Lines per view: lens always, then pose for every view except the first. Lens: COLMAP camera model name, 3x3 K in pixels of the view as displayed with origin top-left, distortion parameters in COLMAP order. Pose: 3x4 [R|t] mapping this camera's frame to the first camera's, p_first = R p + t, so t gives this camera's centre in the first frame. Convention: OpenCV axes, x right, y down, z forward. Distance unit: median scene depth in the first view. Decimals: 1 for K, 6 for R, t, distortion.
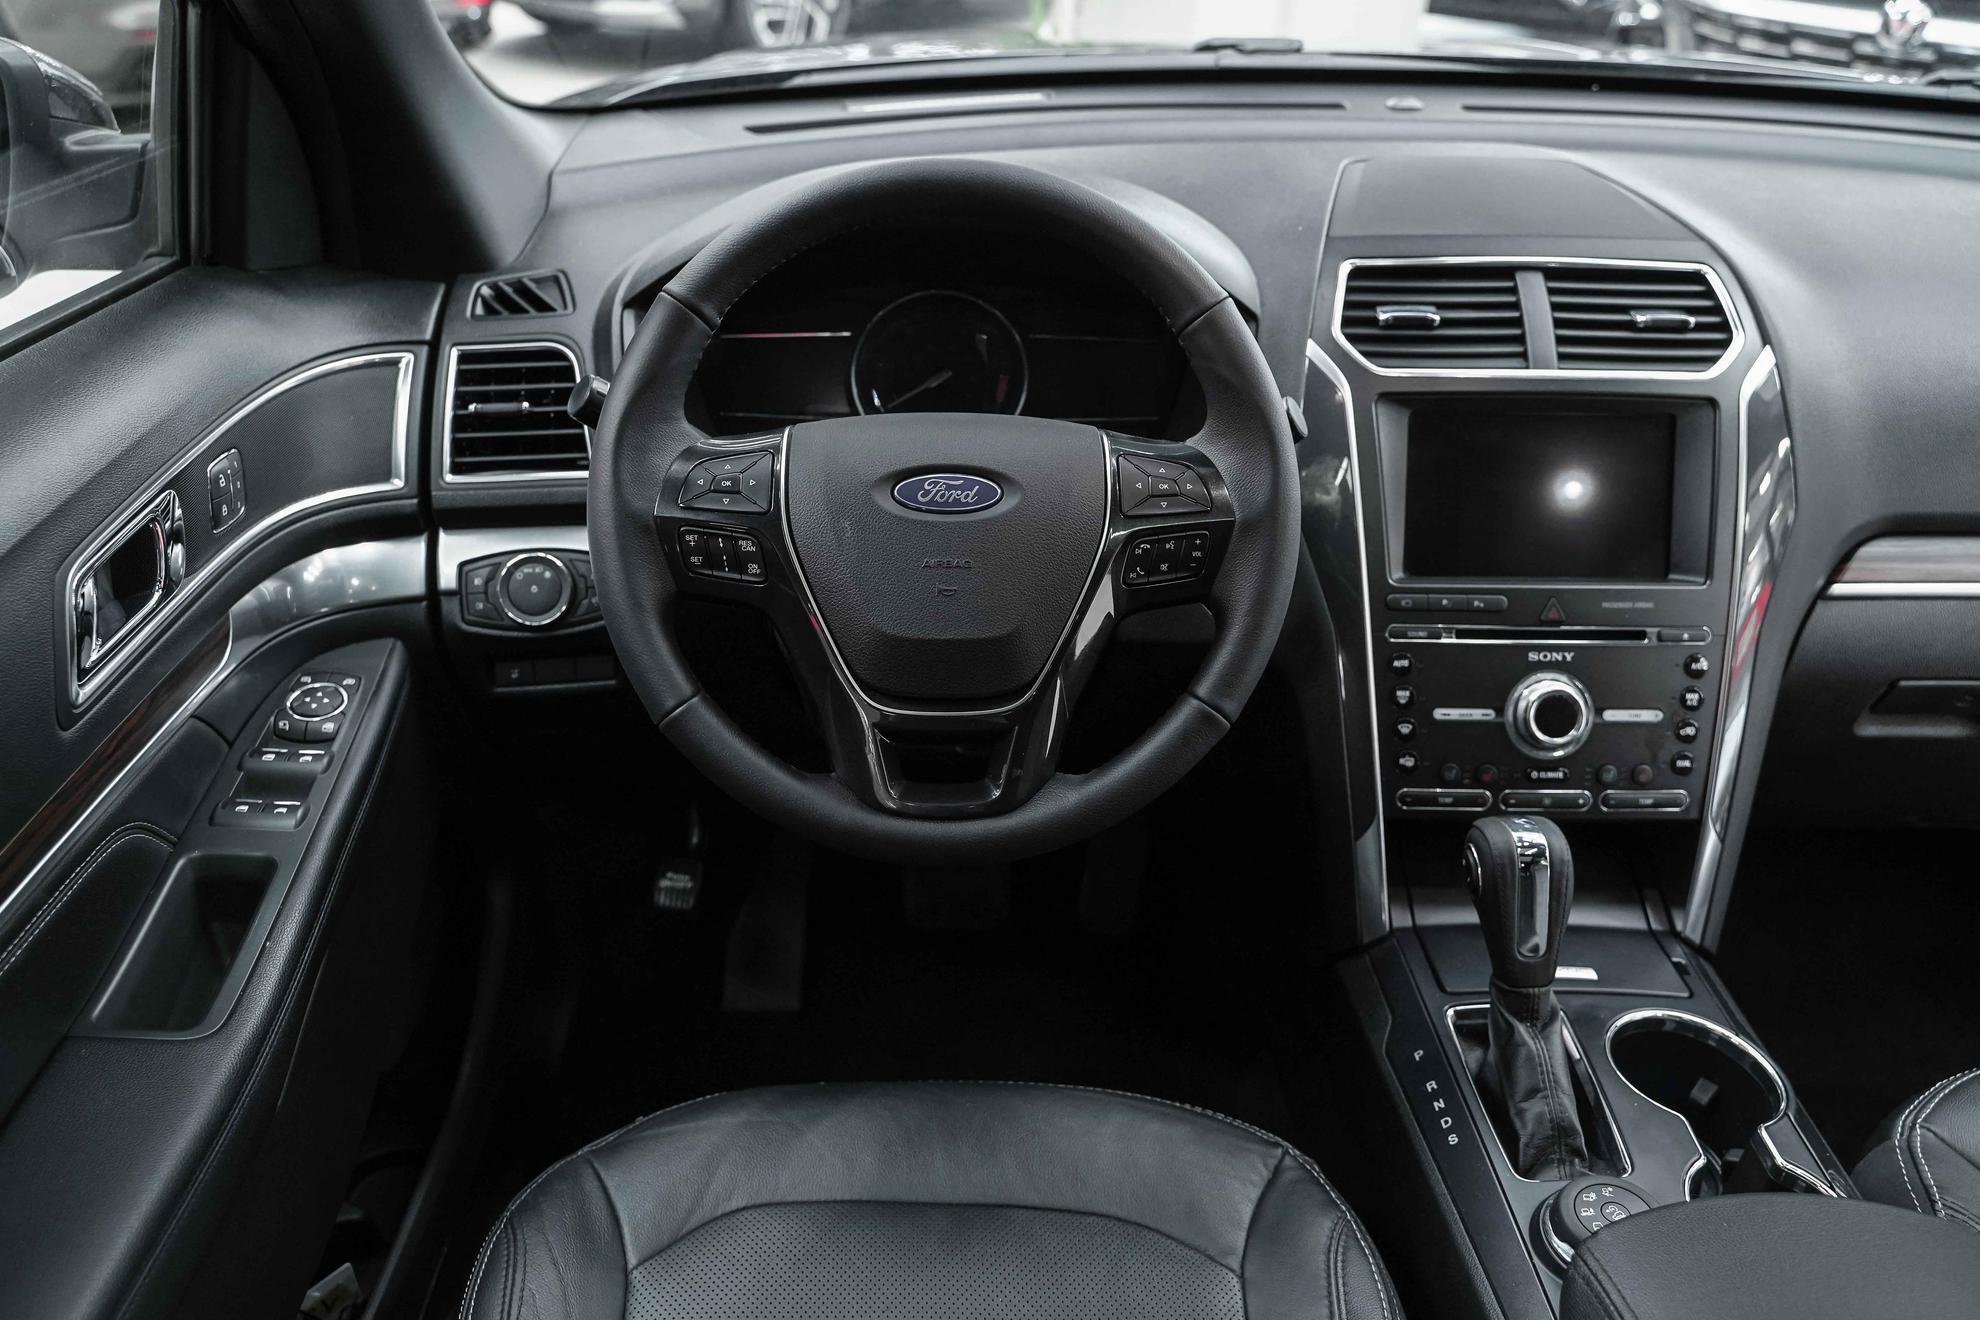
lens RADIAL K [[1617.8, 0, 1014.4], [0, 1617.8, 656.5], [0, 0, 1]] dist [0.004753, 0.002966]
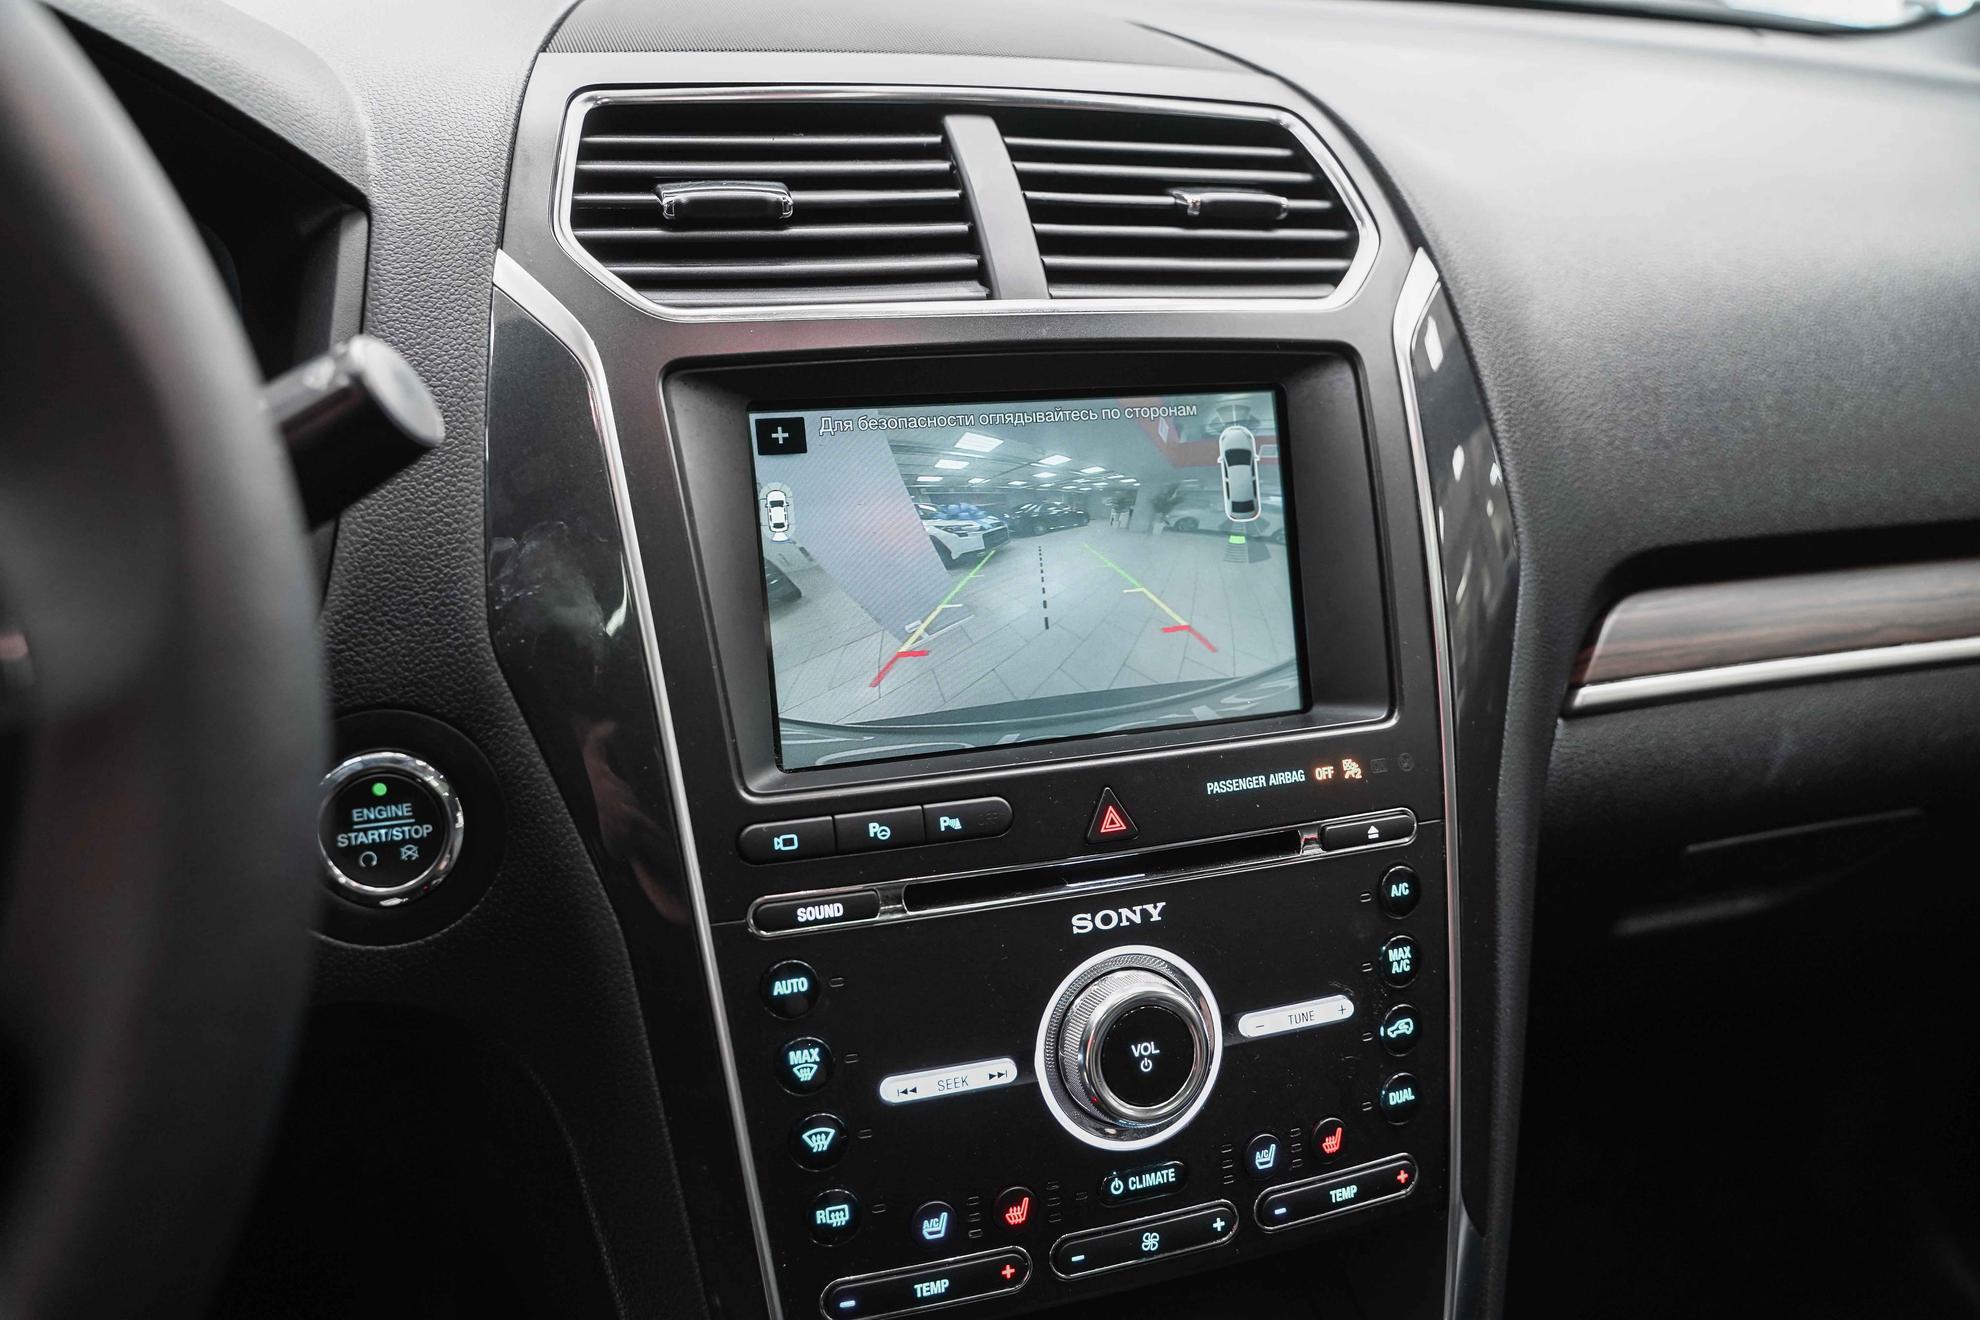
lens RADIAL K [[1581.2, 0, 998.1], [0, 1581.2, 667.1], [0, 0, 1]] dist [-0.009063, -0.006643]
pose [[0.947705, -0.100075, 0.303052, 0.171157], [0.121519, 0.991189, -0.052699, -0.049021], [-0.295108, 0.086770, 0.951516, 0.577442]]
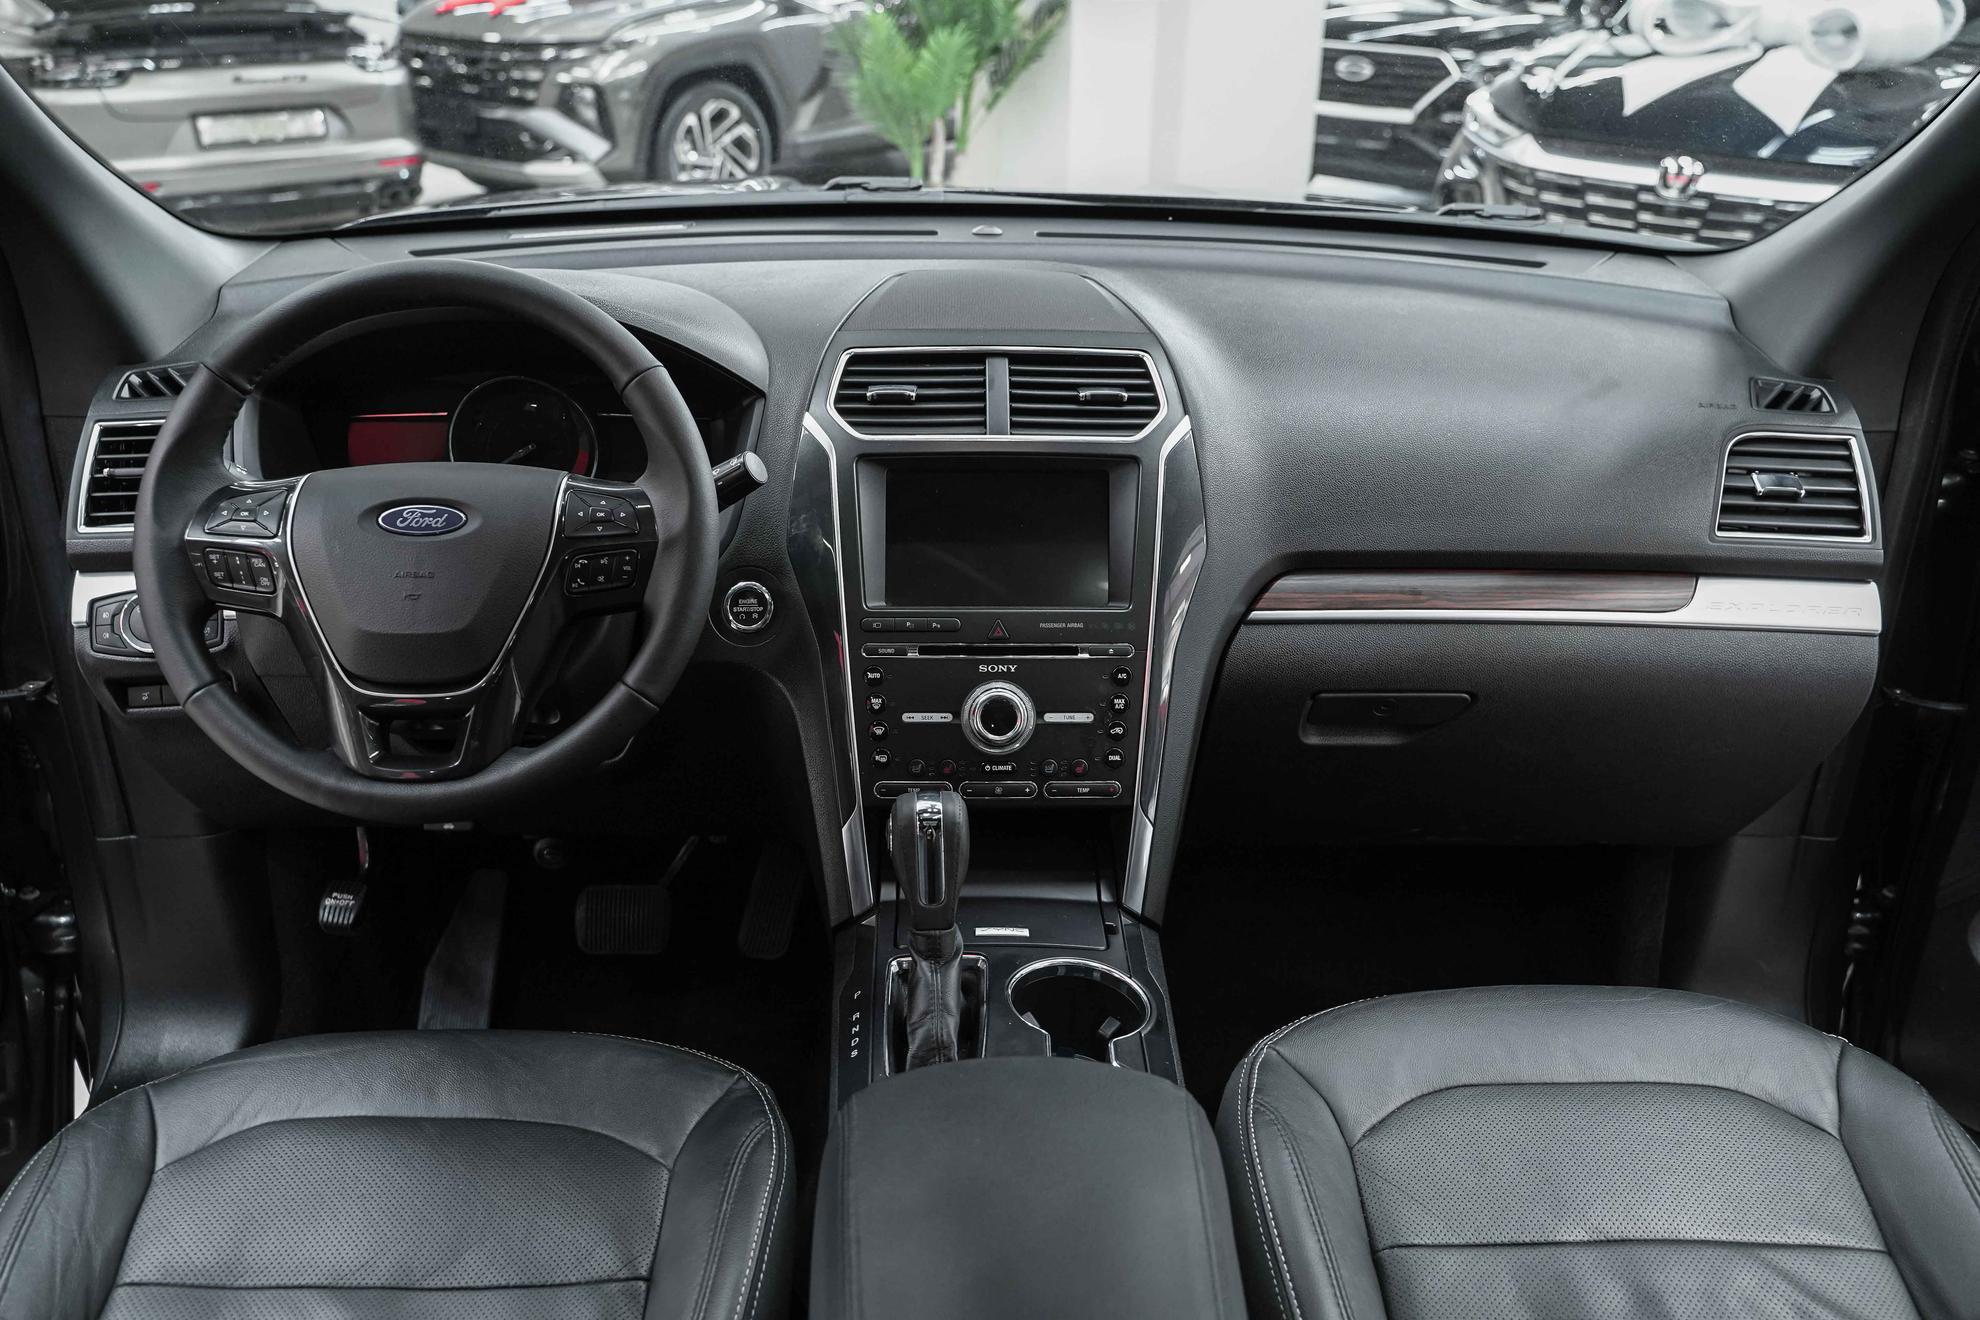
lens RADIAL K [[1617.8, 0, 1014.4], [0, 1617.8, 656.5], [0, 0, 1]] dist [0.004753, 0.002966]
pose [[0.999901, -0.008542, 0.011208, 0.324616], [0.009523, 0.995841, -0.090611, 0.098322], [-0.010387, 0.090709, 0.995823, -0.193107]]
